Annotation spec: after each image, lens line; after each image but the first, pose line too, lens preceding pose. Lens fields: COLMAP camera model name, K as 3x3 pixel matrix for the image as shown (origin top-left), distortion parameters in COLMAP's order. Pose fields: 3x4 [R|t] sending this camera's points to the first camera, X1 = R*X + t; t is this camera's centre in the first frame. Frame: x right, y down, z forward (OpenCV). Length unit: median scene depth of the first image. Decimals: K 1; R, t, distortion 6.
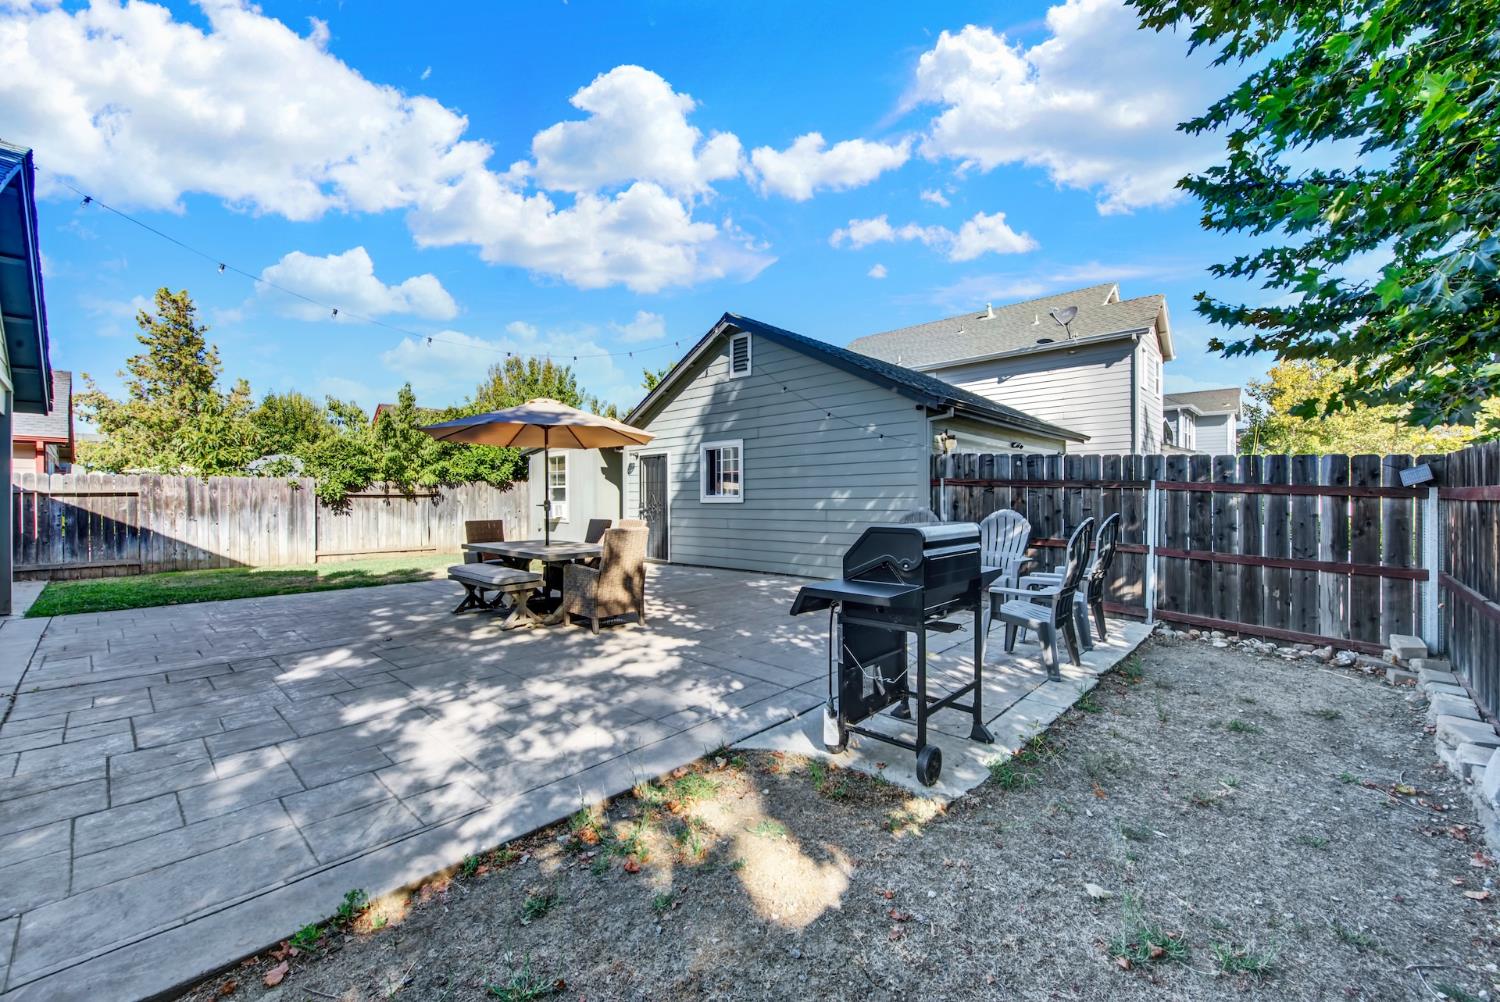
lens RADIAL K [[601.1, 0, 758.1], [0, 601.1, 503.1], [0, 0, 1]] dist [-0.000060, -0.000615]
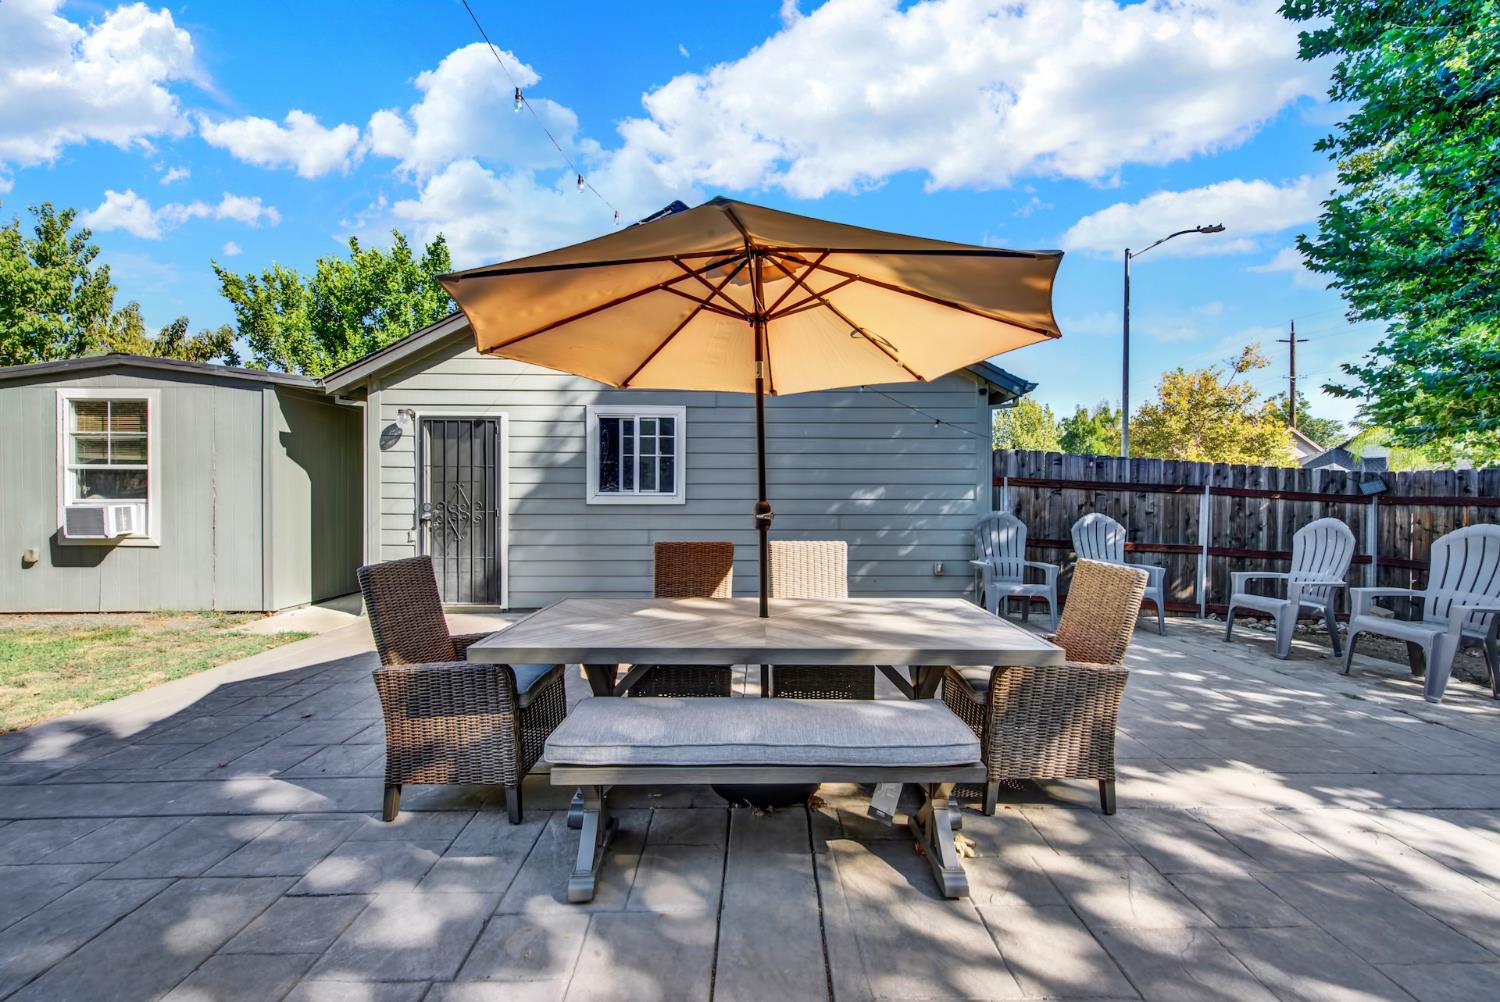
lens RADIAL K [[601.1, 0, 758.1], [0, 601.1, 503.1], [0, 0, 1]] dist [-0.000060, -0.000615]
pose [[0.722387, 0.000937, 0.691489, -0.381914], [-0.002959, 0.999994, 0.001737, -0.003270], [-0.691483, -0.003301, 0.722385, 0.436057]]
